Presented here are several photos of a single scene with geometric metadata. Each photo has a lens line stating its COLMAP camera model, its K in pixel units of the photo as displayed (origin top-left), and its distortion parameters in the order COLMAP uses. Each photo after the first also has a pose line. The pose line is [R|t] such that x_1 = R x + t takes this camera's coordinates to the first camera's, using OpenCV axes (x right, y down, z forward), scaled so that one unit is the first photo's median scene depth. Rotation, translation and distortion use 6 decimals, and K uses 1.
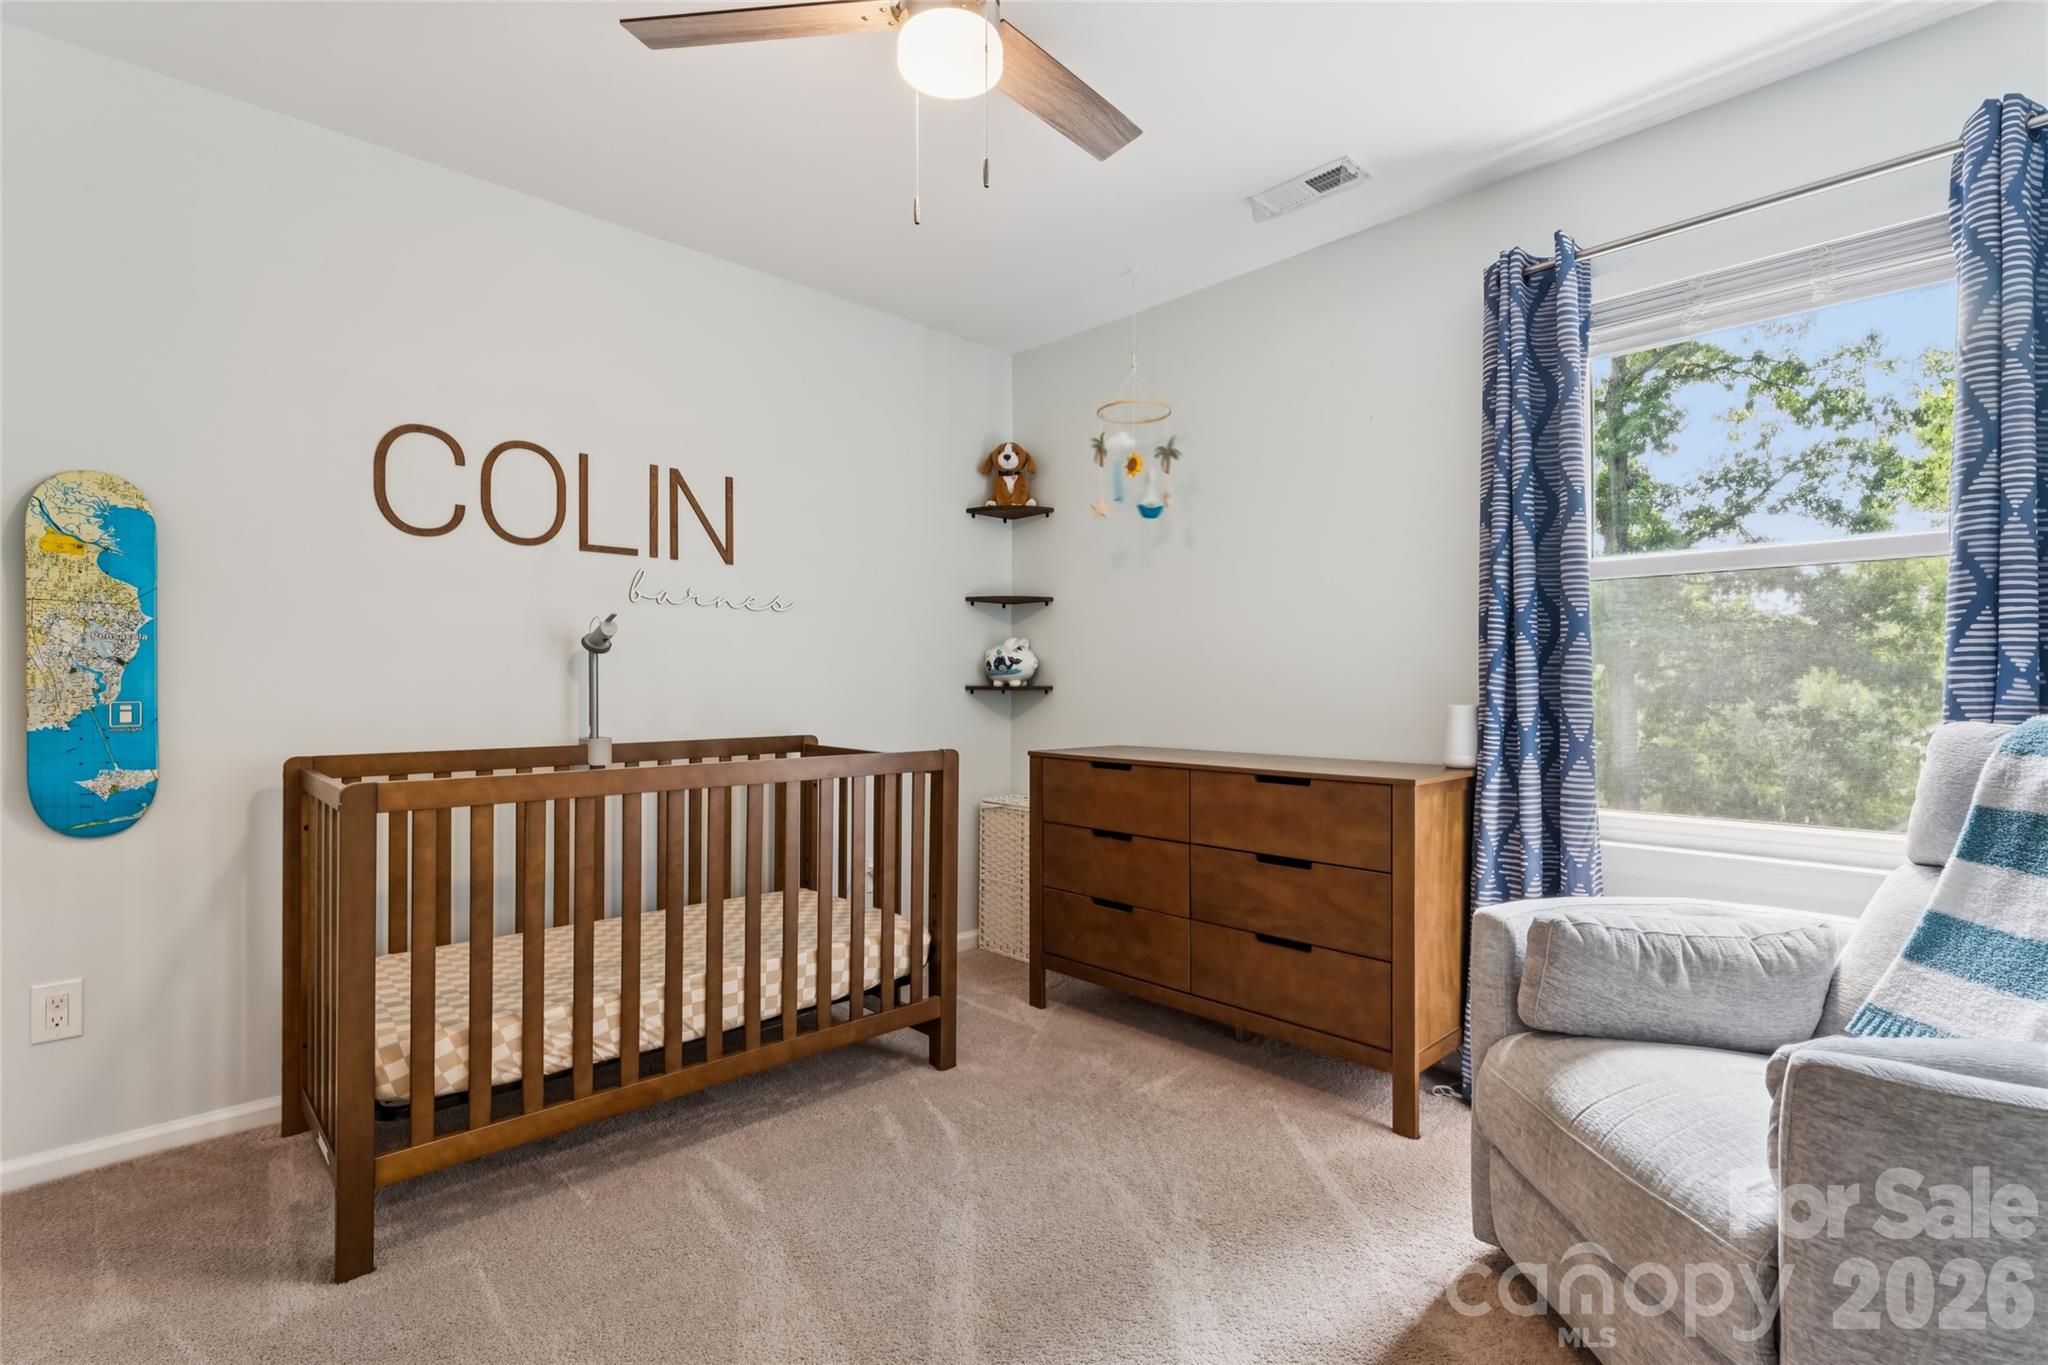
lens RADIAL K [[923.7, 0, 1024.0], [0, 923.7, 682.5], [0, 0, 1]] dist [0.000353, 0.000083]
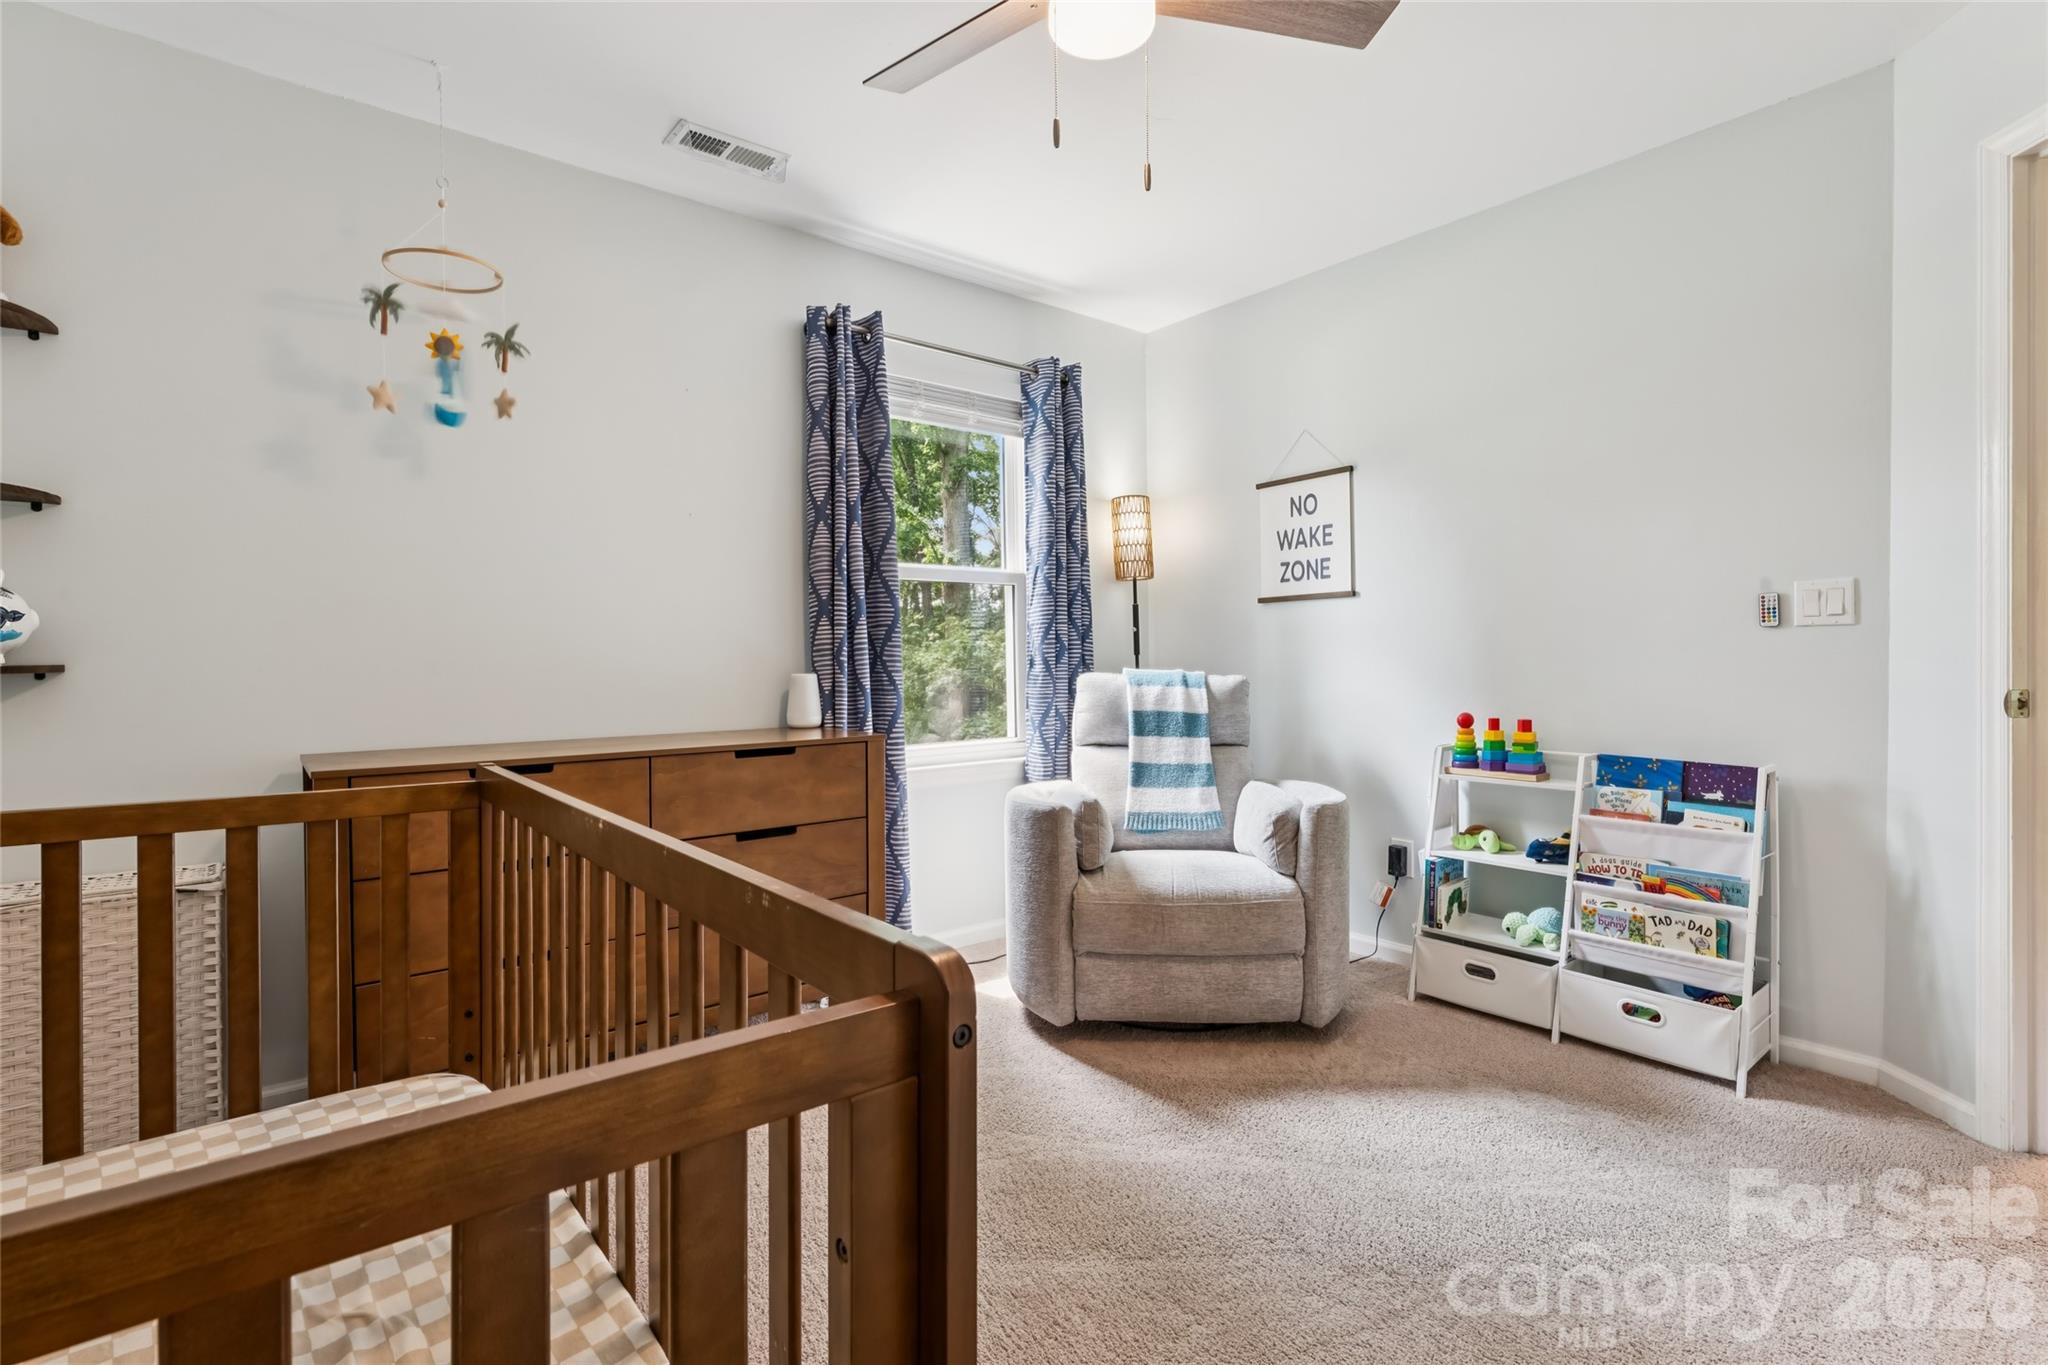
lens RADIAL K [[960.0, 0, 1025.6], [0, 960.0, 664.9], [0, 0, 1]] dist [-0.000586, 0.000132]
pose [[0.076207, -0.008318, 0.997057, -0.765984], [0.001510, 0.999965, 0.008227, 0.005180], [-0.997091, 0.000879, 0.076217, 0.683442]]
